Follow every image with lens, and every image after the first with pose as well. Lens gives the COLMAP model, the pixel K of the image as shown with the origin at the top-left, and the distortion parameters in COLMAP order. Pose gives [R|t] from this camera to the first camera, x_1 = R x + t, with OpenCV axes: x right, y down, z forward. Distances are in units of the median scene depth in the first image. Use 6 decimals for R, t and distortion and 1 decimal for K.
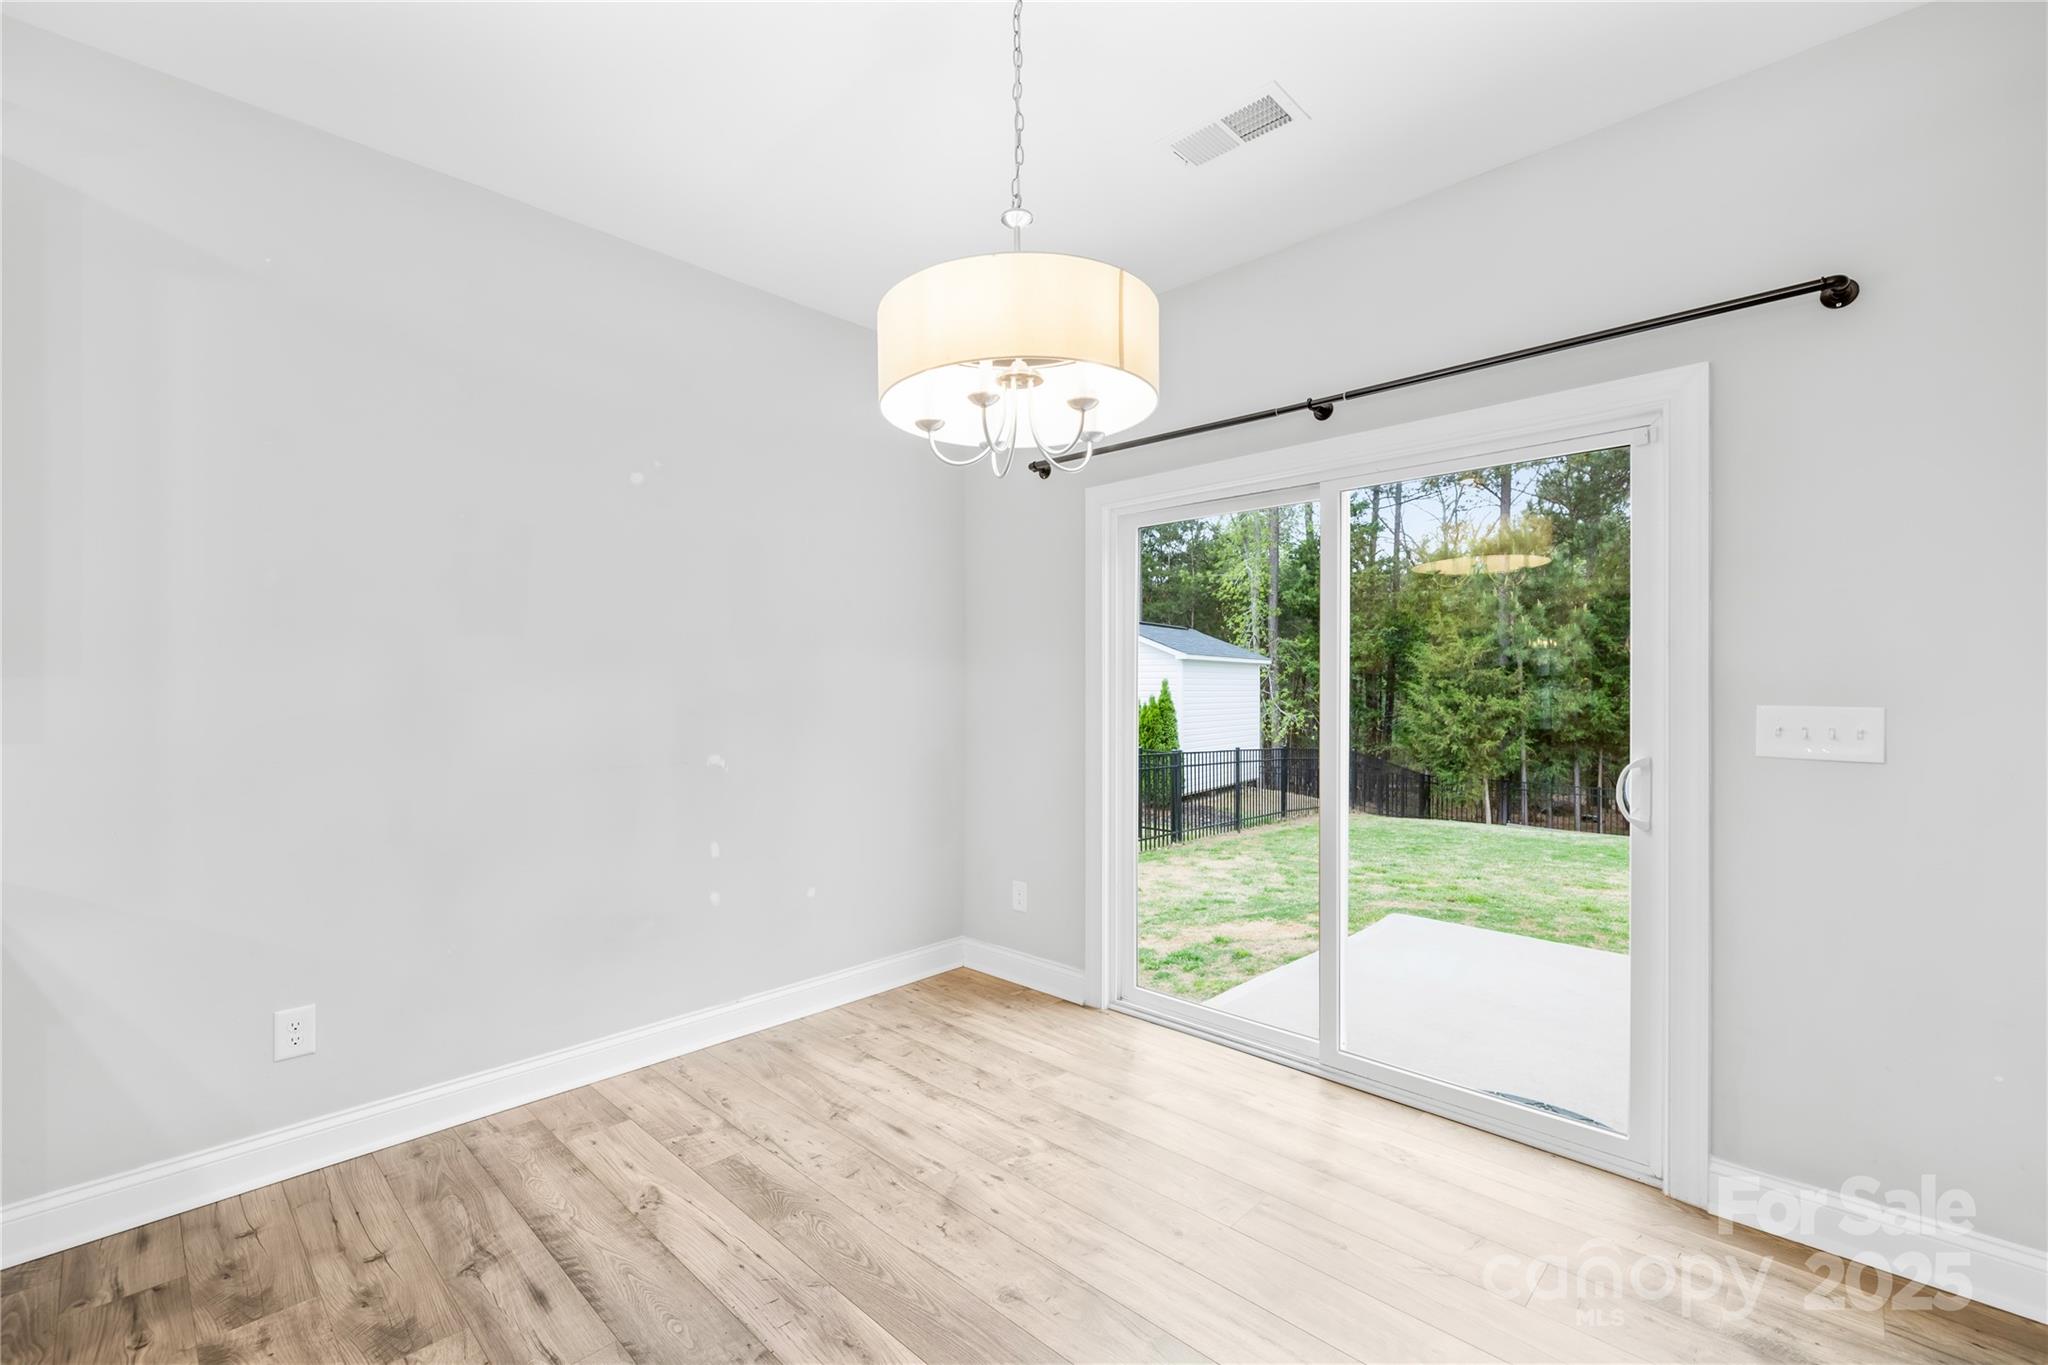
lens RADIAL K [[875.2, 0, 1015.4], [0, 875.2, 687.0], [0, 0, 1]] dist [-0.000536, -0.000170]
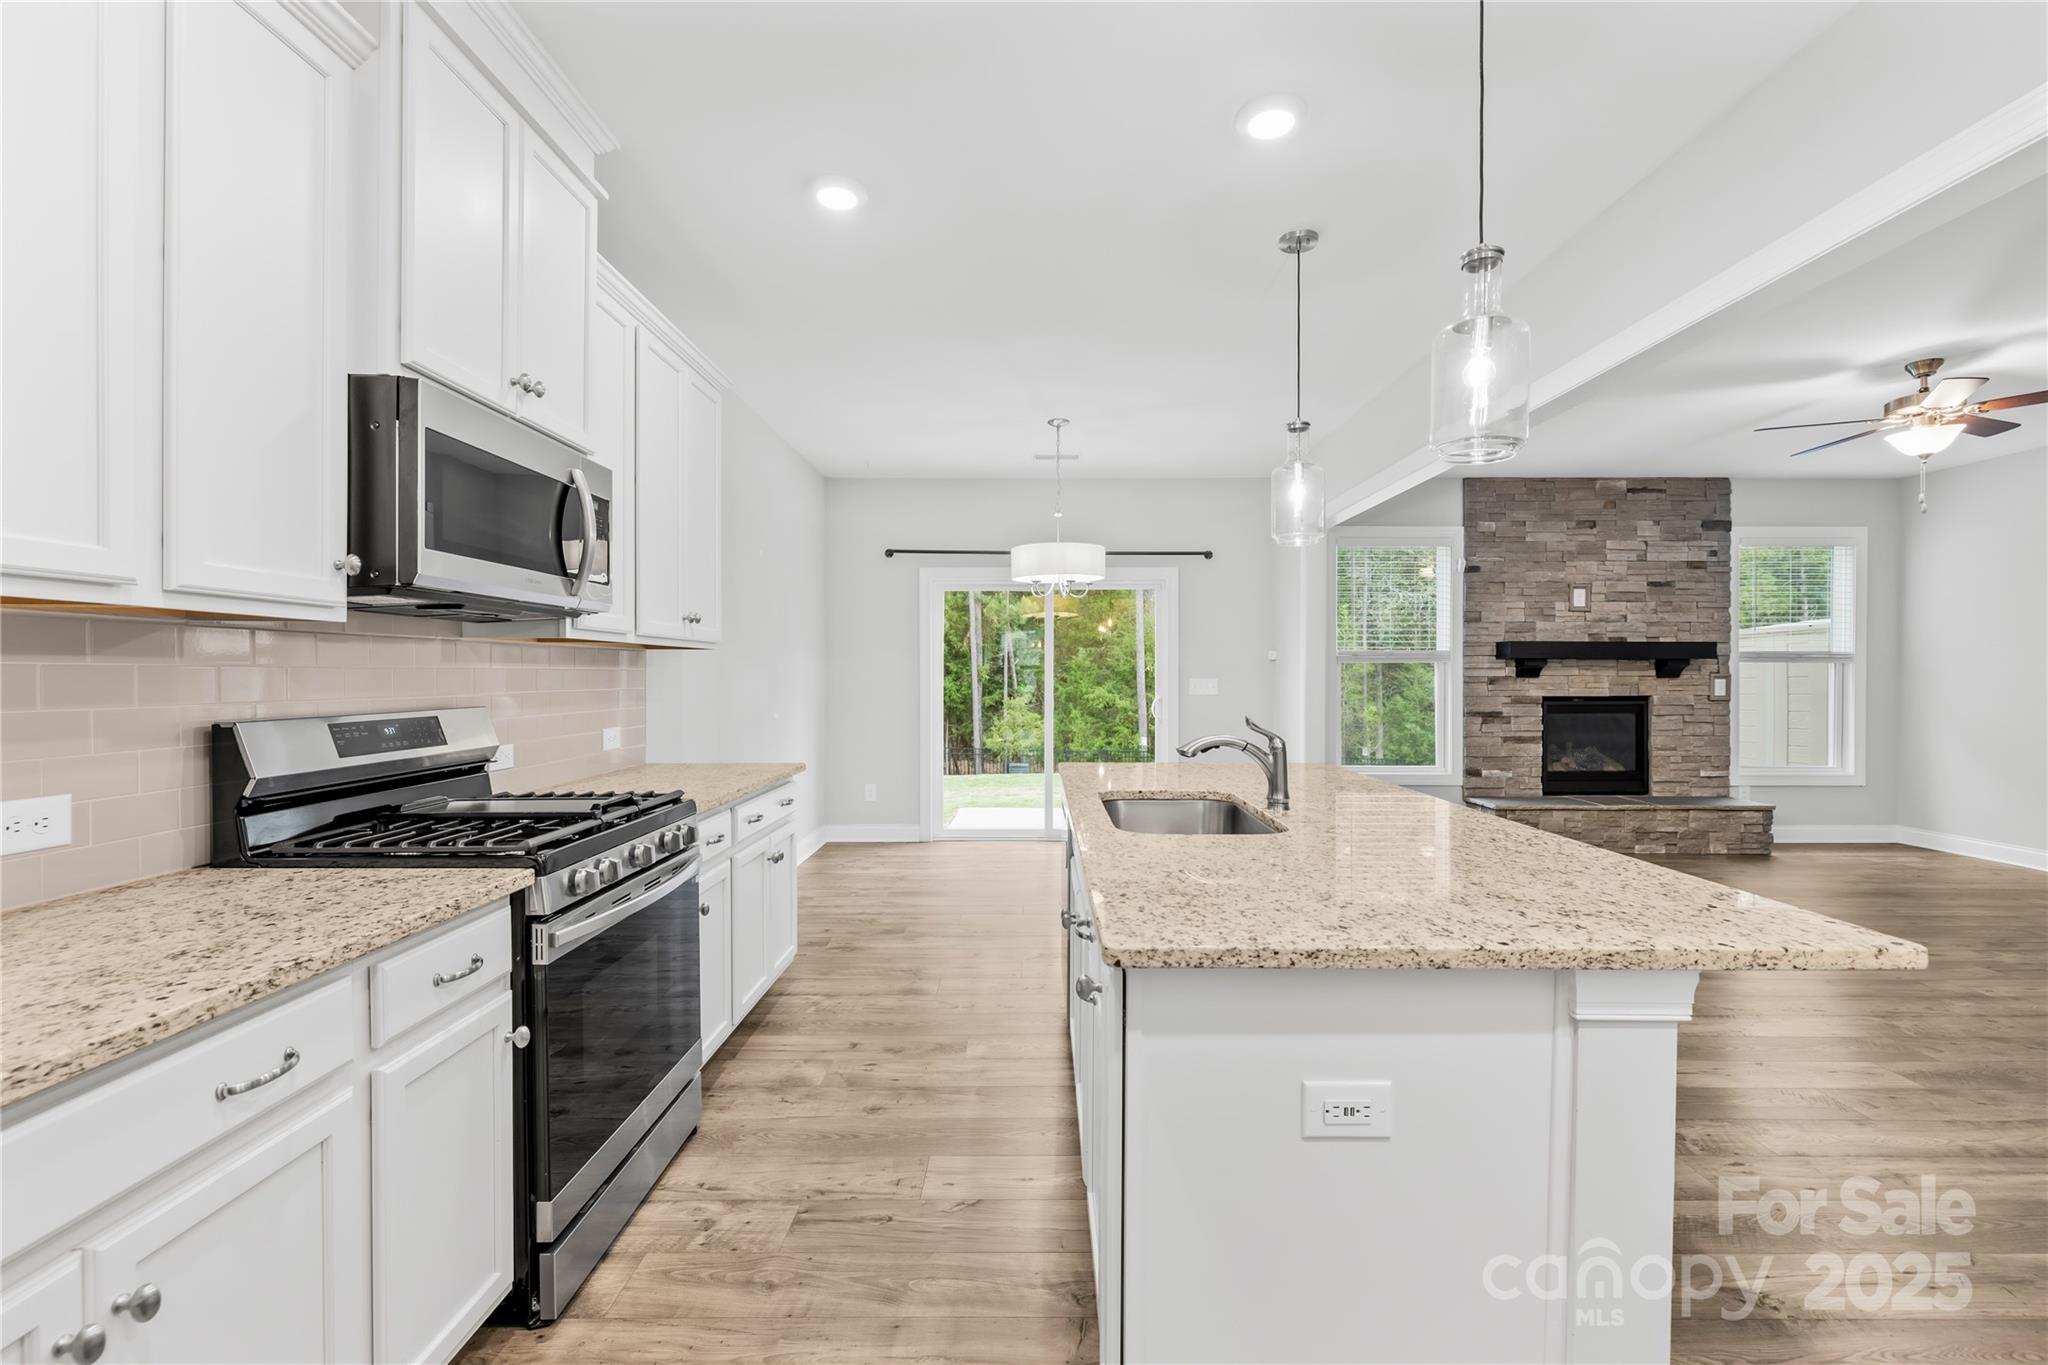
lens RADIAL K [[872.9, 0, 1037.8], [0, 872.9, 679.4], [0, 0, 1]] dist [-0.001653, -0.000092]
pose [[0.722882, -0.006625, 0.690940, -1.010190], [0.002898, 0.999974, 0.006556, 0.001978], [-0.690966, -0.002737, 0.722882, -0.524618]]
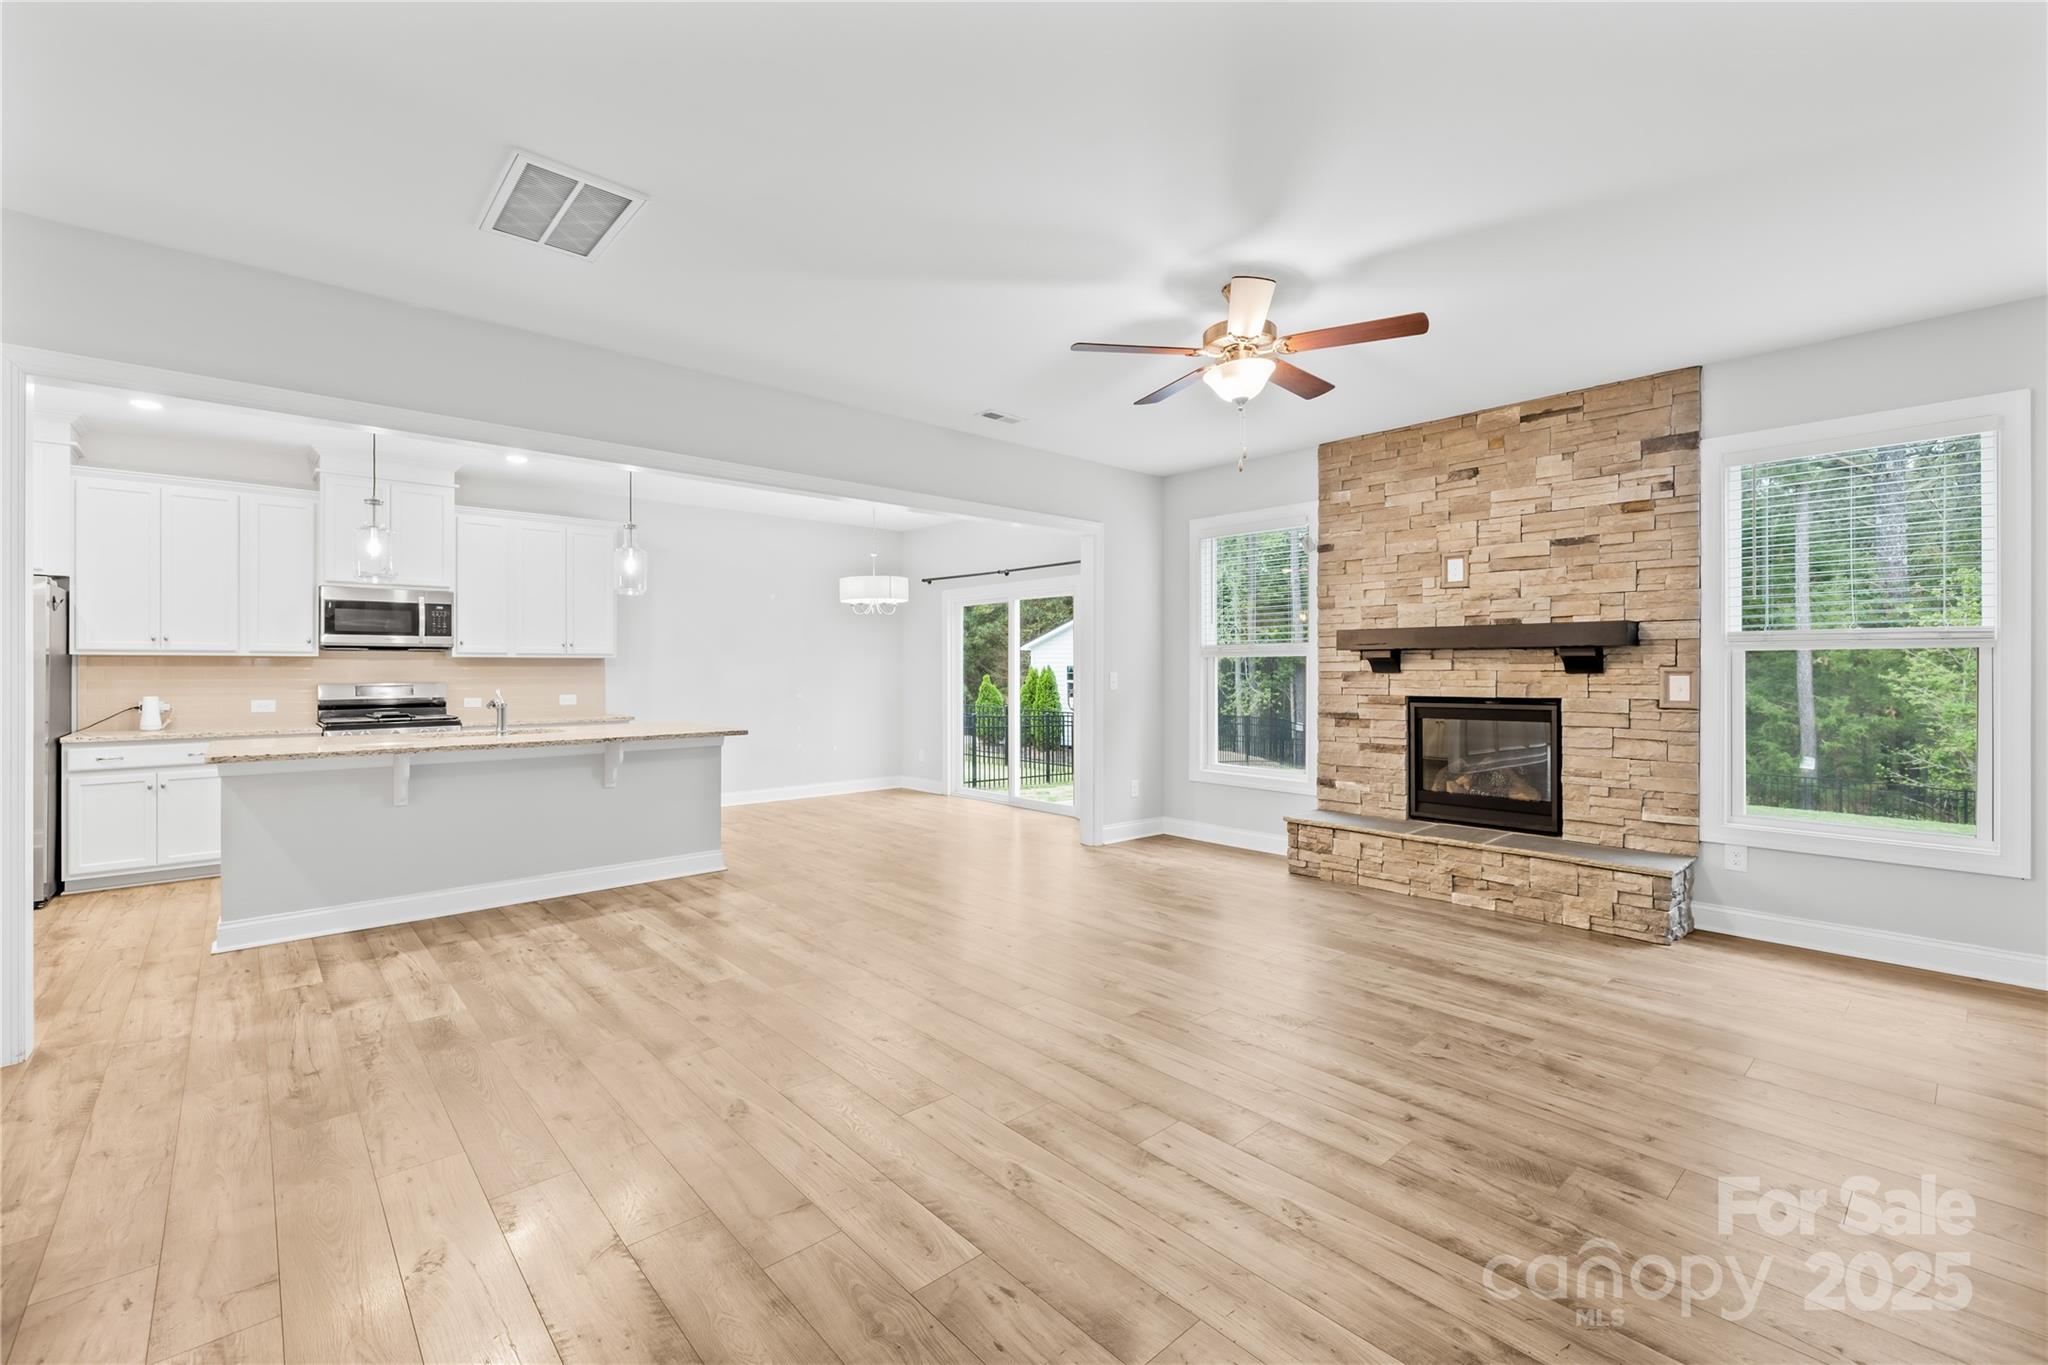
lens RADIAL K [[875.7, 0, 1013.2], [0, 875.7, 666.0], [0, 0, 1]] dist [0.002138, 0.000181]
pose [[0.996788, -0.004524, -0.079953, 0.476675], [0.004028, 0.999972, -0.006359, 0.008293], [0.079979, 0.006016, 0.996778, -1.470669]]
